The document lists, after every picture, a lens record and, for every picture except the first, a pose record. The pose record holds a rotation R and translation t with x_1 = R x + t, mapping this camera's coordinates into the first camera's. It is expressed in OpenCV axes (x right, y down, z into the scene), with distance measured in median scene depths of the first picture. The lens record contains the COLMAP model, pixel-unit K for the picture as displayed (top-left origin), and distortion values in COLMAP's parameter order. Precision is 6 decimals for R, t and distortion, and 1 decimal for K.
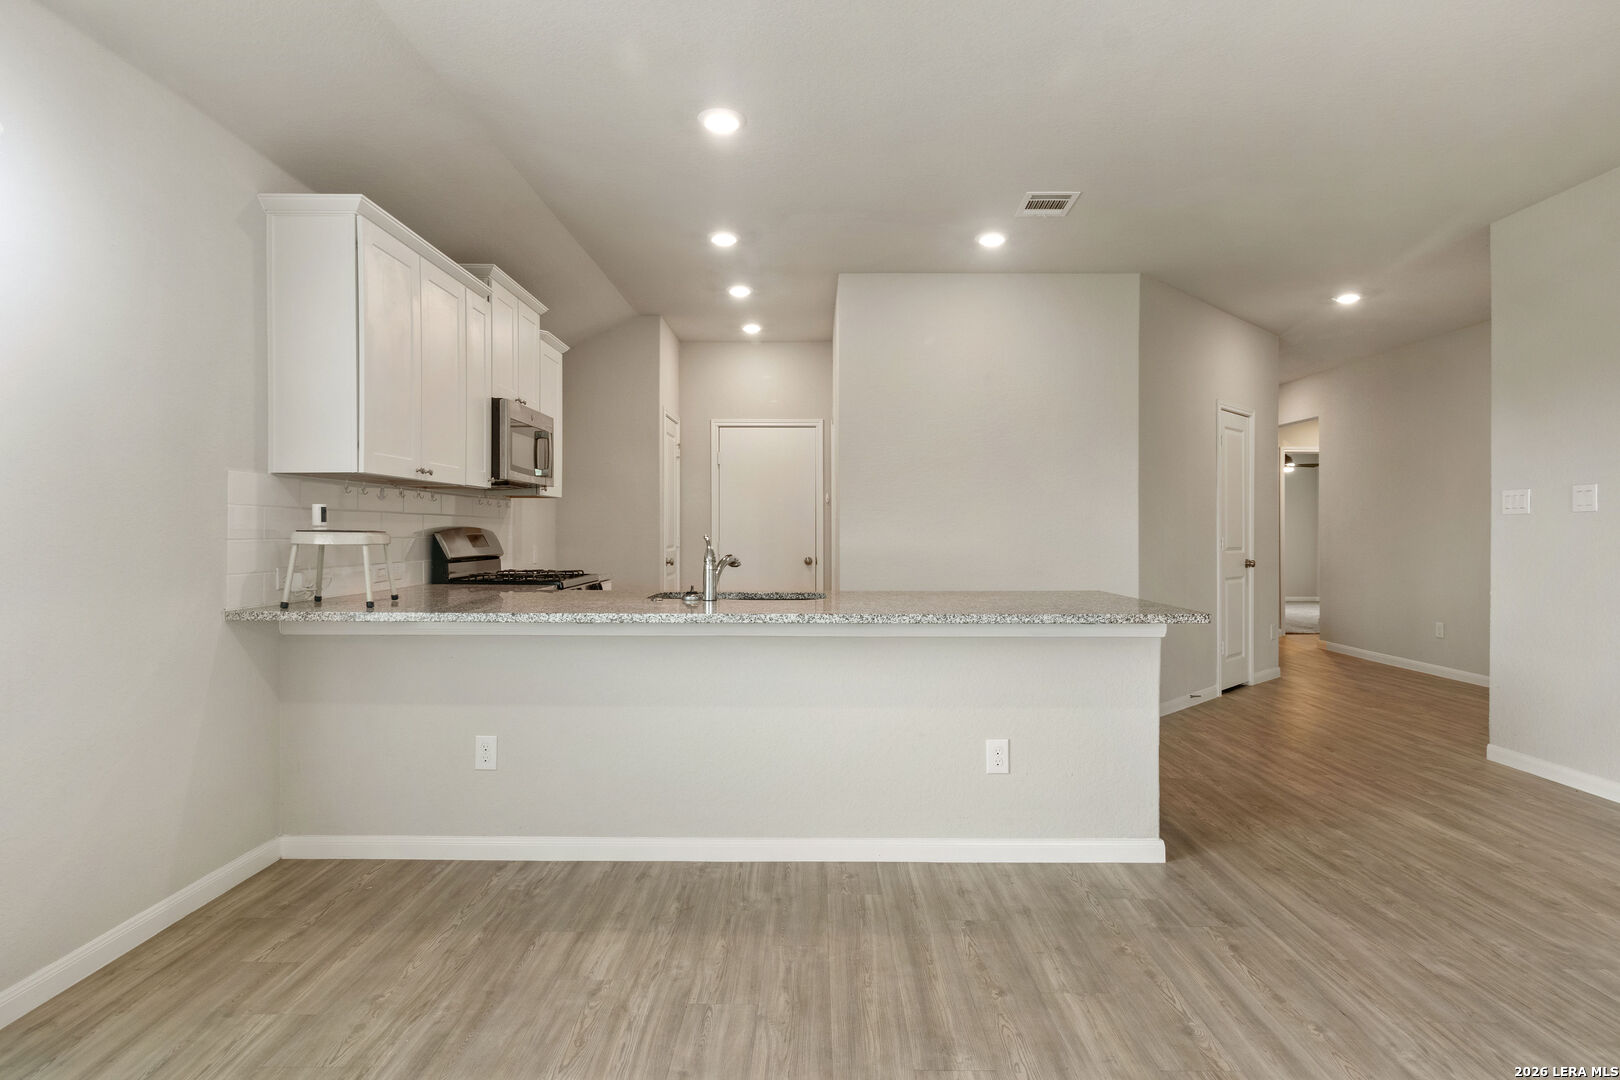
lens RADIAL K [[879.7, 0, 812.6], [0, 879.7, 527.4], [0, 0, 1]] dist [0.004029, -0.000781]
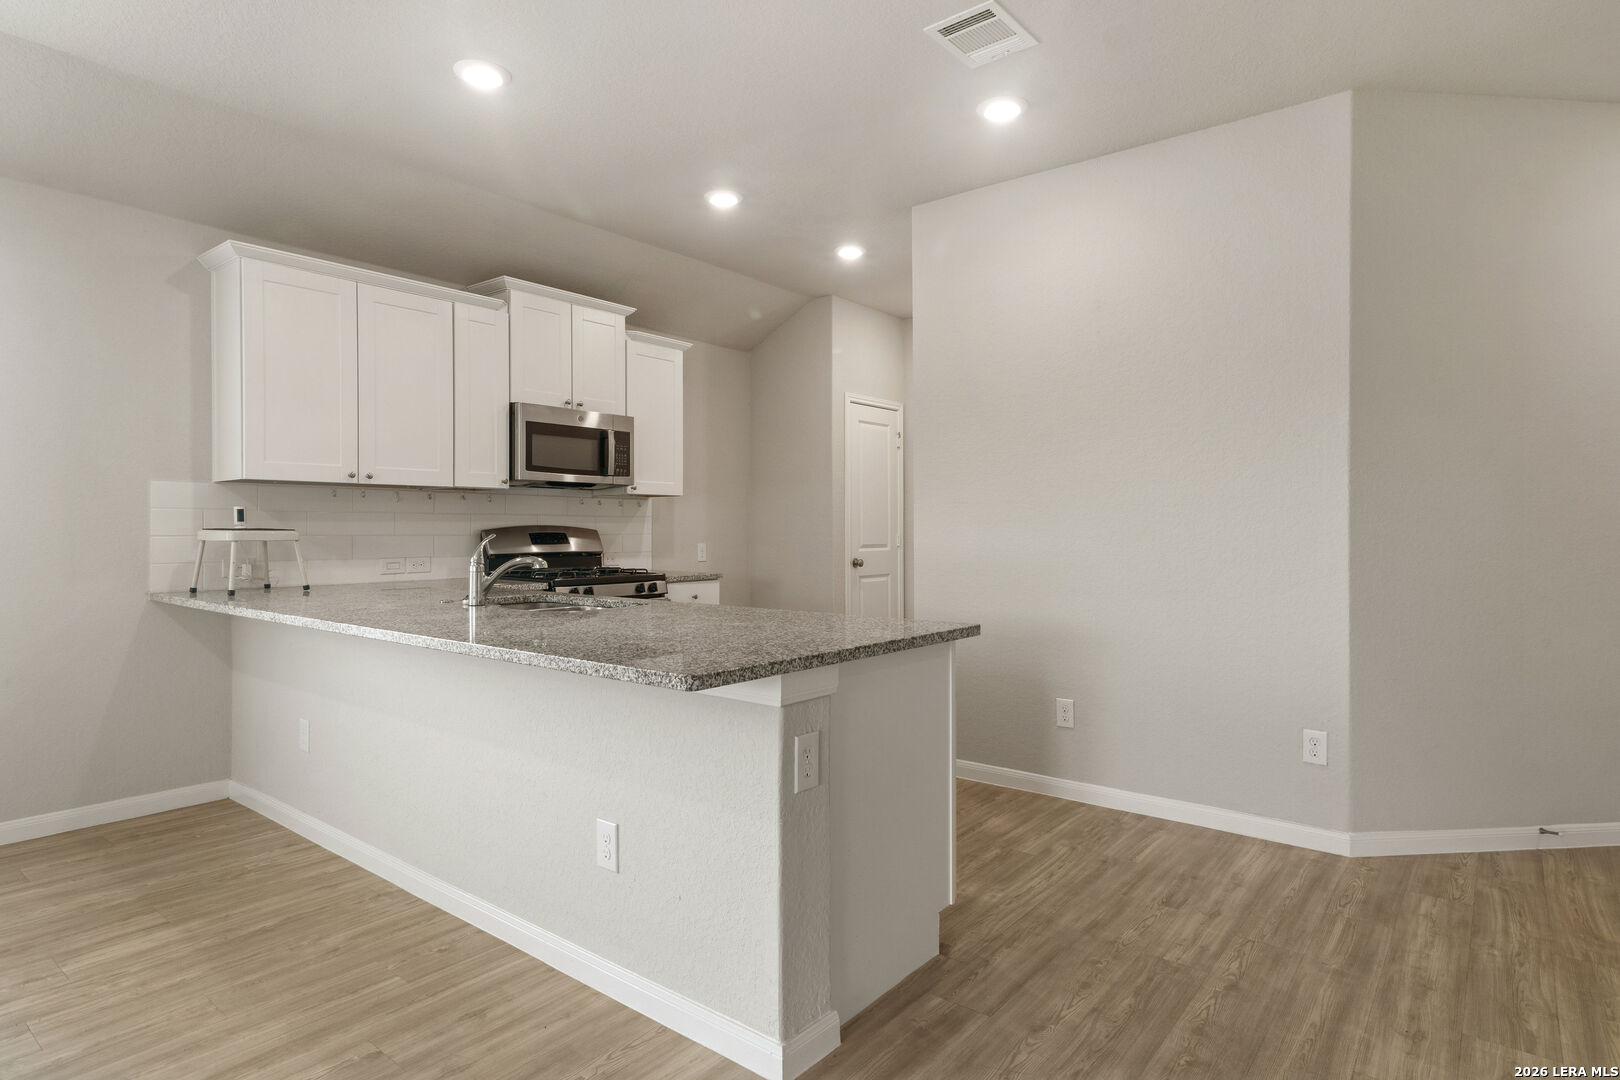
lens RADIAL K [[879.7, 0, 812.5], [0, 879.7, 530.6], [0, 0, 1]] dist [0.004029, -0.000781]
pose [[0.784198, 0.001555, -0.620508, 0.820588], [0.001415, 0.999990, 0.004294, 0.002070], [0.620509, -0.004246, 0.784188, 0.569913]]
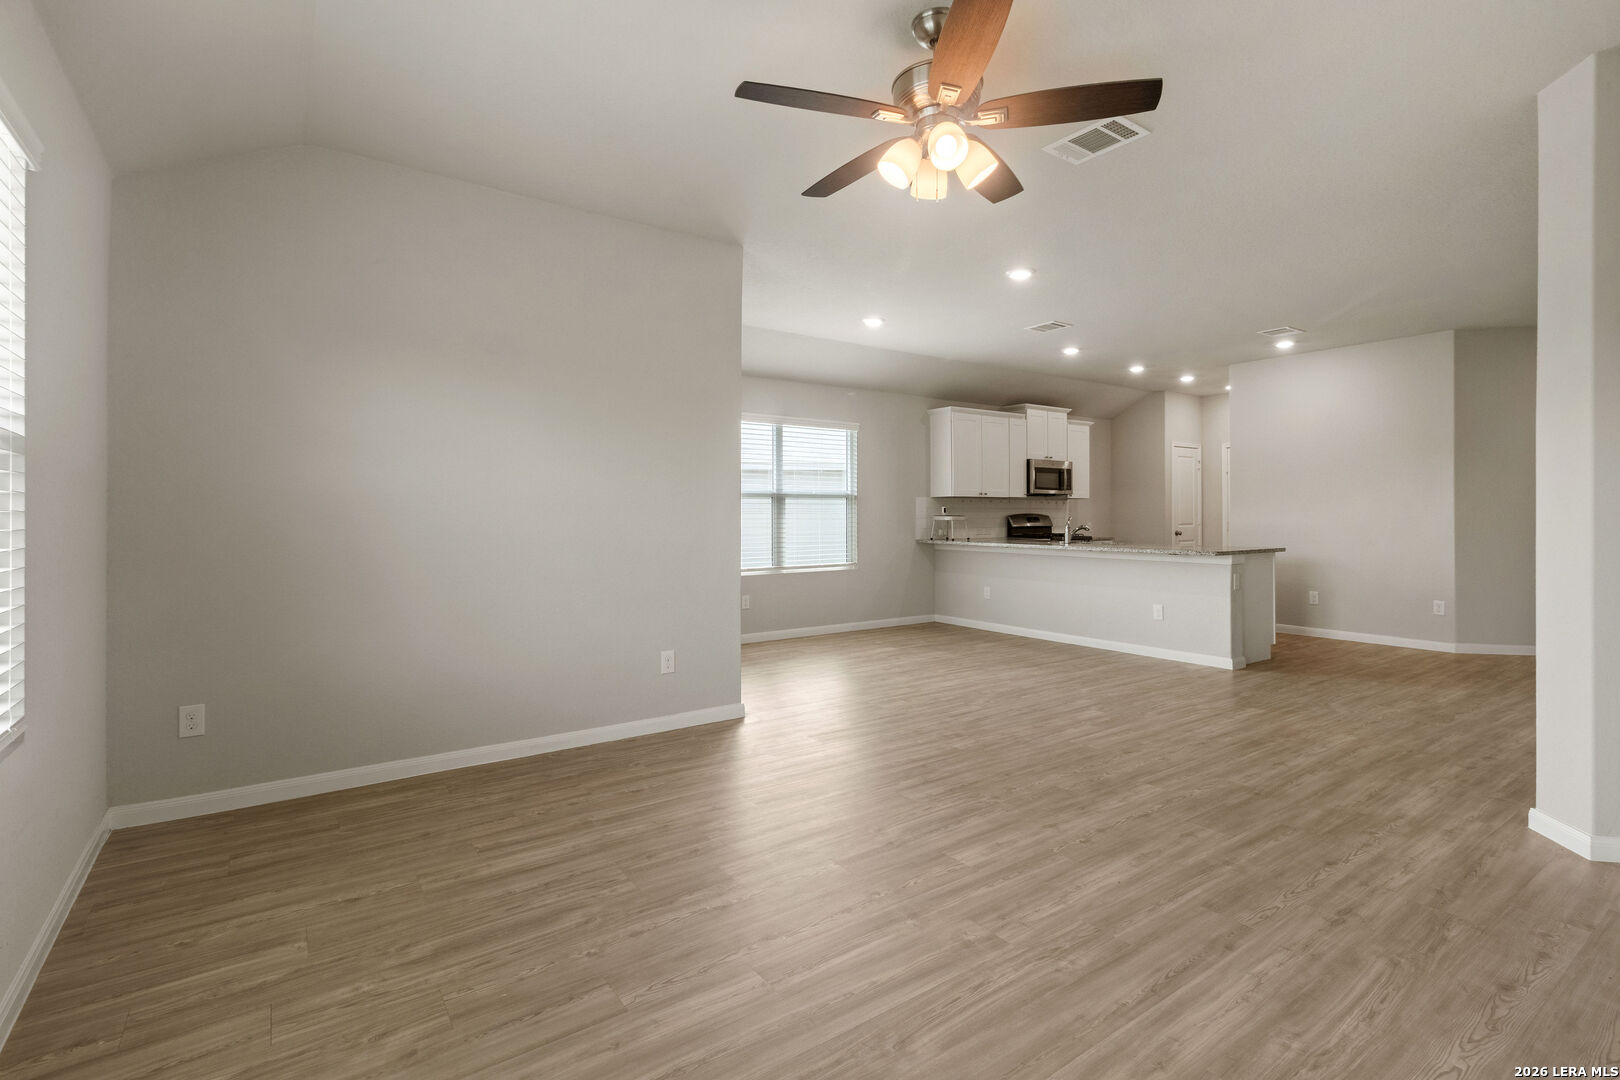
lens RADIAL K [[760.9, 0, 799.1], [0, 760.9, 514.3], [0, 0, 1]] dist [-0.000350, -0.000274]
pose [[0.575540, -0.002516, -0.817770, 1.368228], [0.004989, 0.999987, 0.000435, -0.004669], [0.817758, -0.004330, 0.575545, -0.973143]]
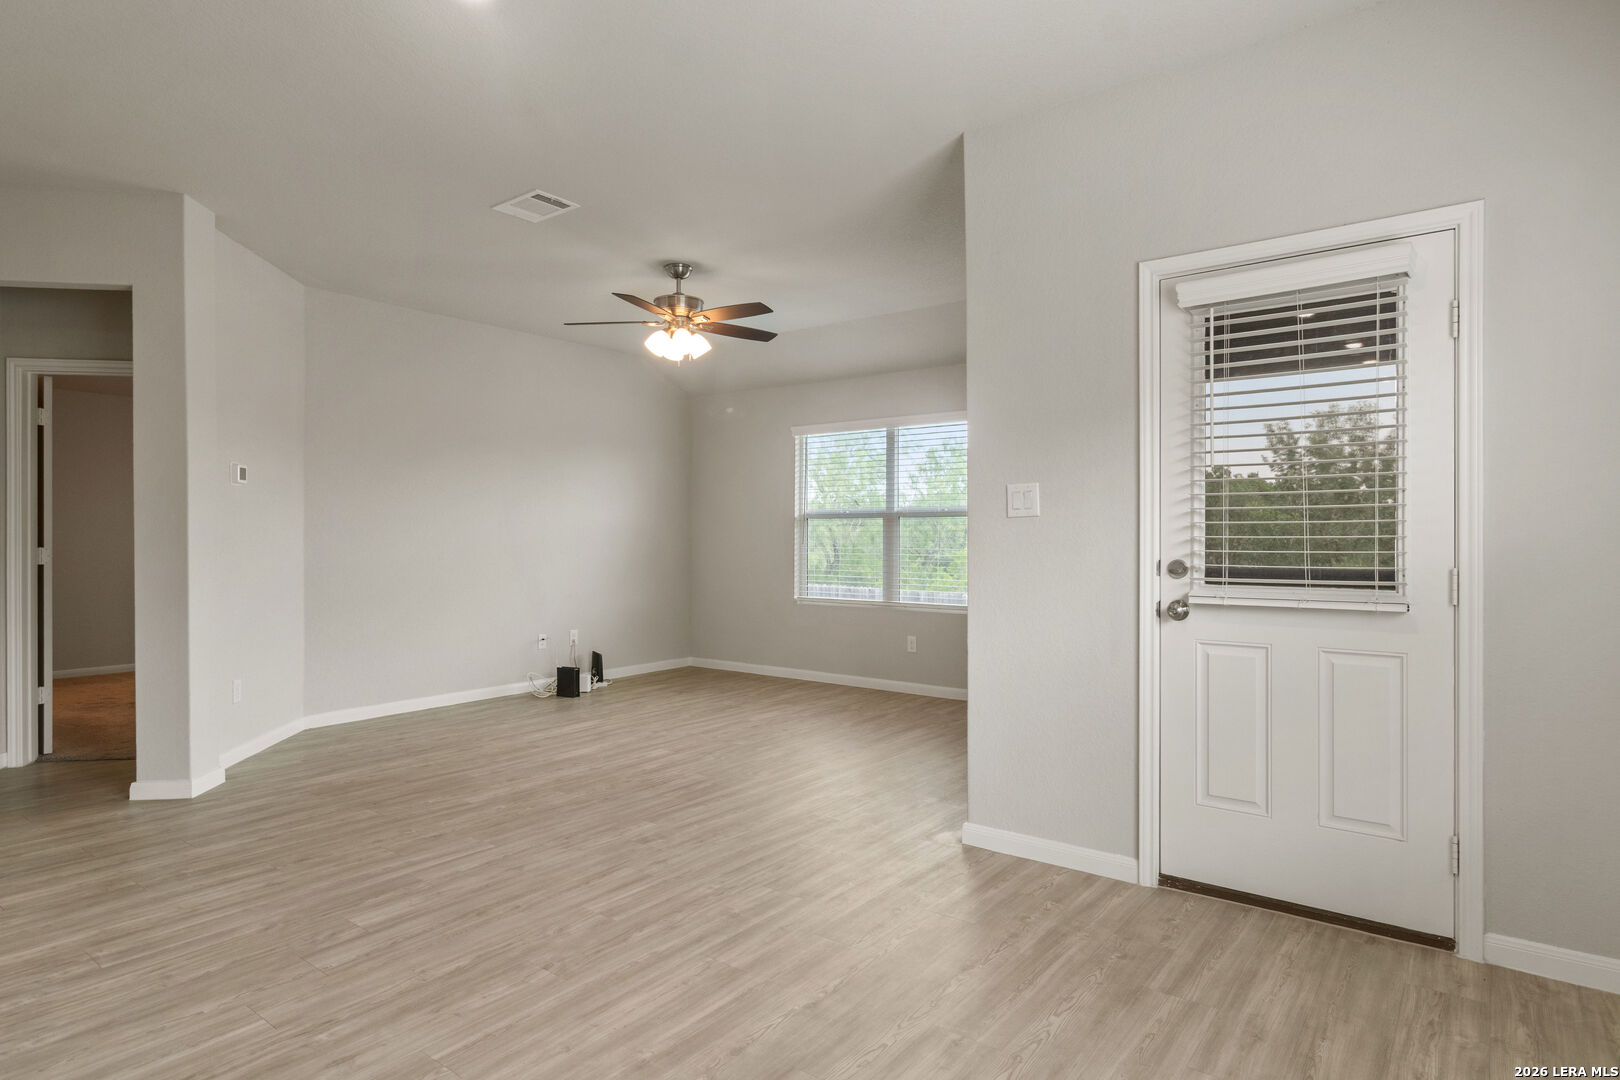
lens RADIAL K [[879.7, 0, 805.2], [0, 879.7, 545.4], [0, 0, 1]] dist [0.004029, -0.000781]
pose [[-0.794710, -0.001810, 0.606987, -0.458744], [0.000434, 0.999994, 0.003551, 0.002923], [-0.606989, 0.003086, -0.794704, 0.838760]]
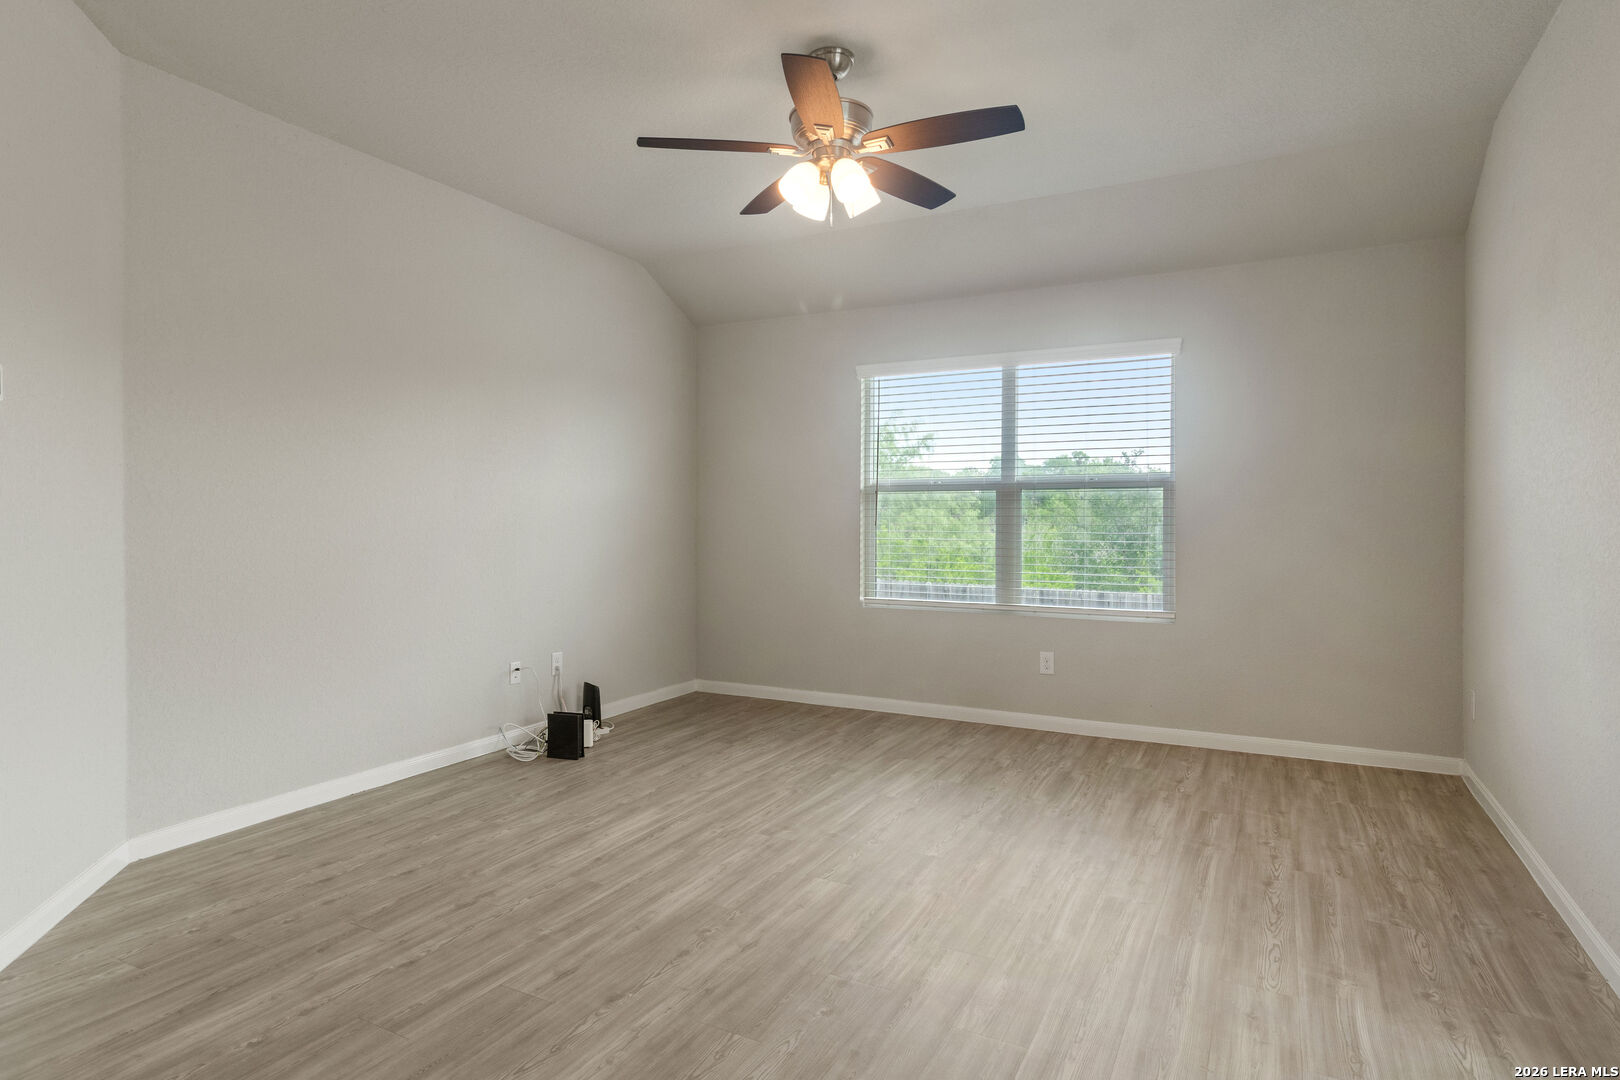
lens RADIAL K [[879.7, 0, 809.3], [0, 879.7, 537.3], [0, 0, 1]] dist [0.004029, -0.000781]
pose [[-0.885441, -0.006695, 0.464704, 0.330027], [0.000243, 0.999889, 0.014869, 0.004441], [-0.464752, 0.013279, -0.885341, 0.540503]]
